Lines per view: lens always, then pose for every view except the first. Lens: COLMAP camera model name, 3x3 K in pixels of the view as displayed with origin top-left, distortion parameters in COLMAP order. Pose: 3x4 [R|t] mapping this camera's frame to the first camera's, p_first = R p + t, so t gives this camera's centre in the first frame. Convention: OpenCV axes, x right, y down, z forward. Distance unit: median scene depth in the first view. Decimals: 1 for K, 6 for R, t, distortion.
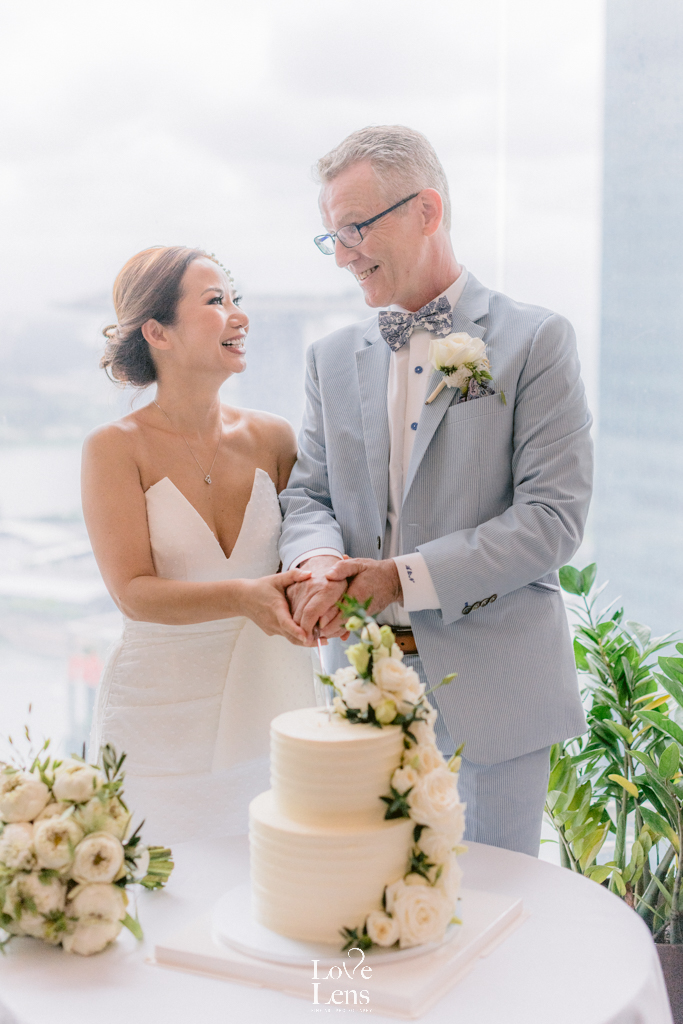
lens RADIAL K [[1427.6, 0, 335.6], [0, 1427.6, 509.7], [0, 0, 1]] dist [-0.001745, 0.017373]
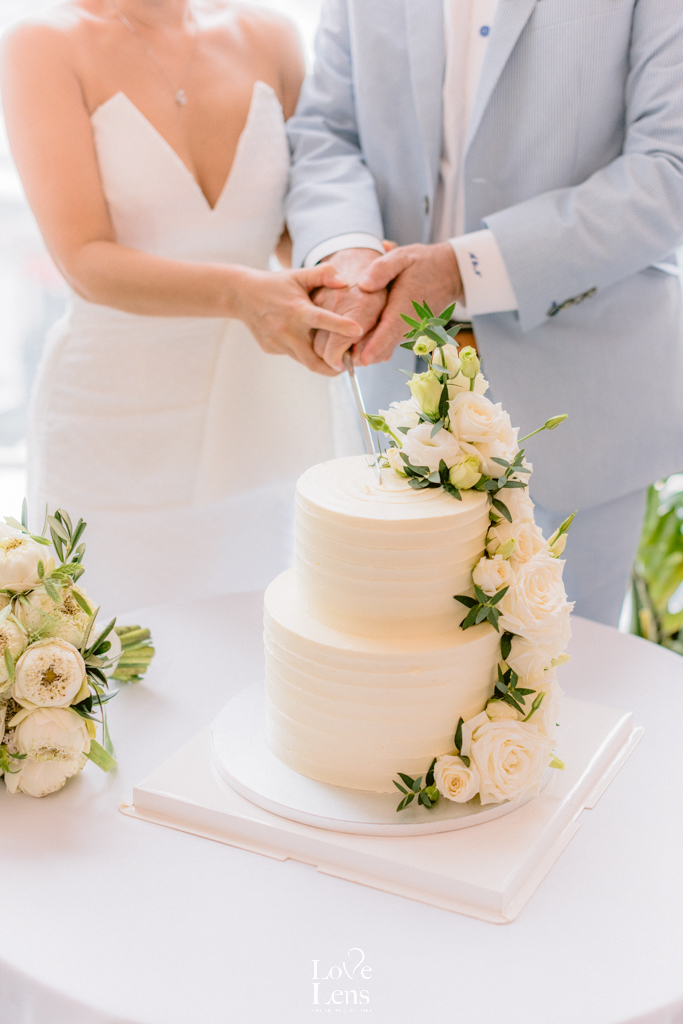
lens RADIAL K [[1427.6, 0, 335.6], [0, 1427.6, 509.7], [0, 0, 1]] dist [-0.001745, 0.017373]
pose [[0.999442, 0.011123, 0.031485, -0.048522], [-0.019110, 0.963740, 0.266156, -0.022246], [-0.027382, -0.266610, 0.963416, 0.339369]]
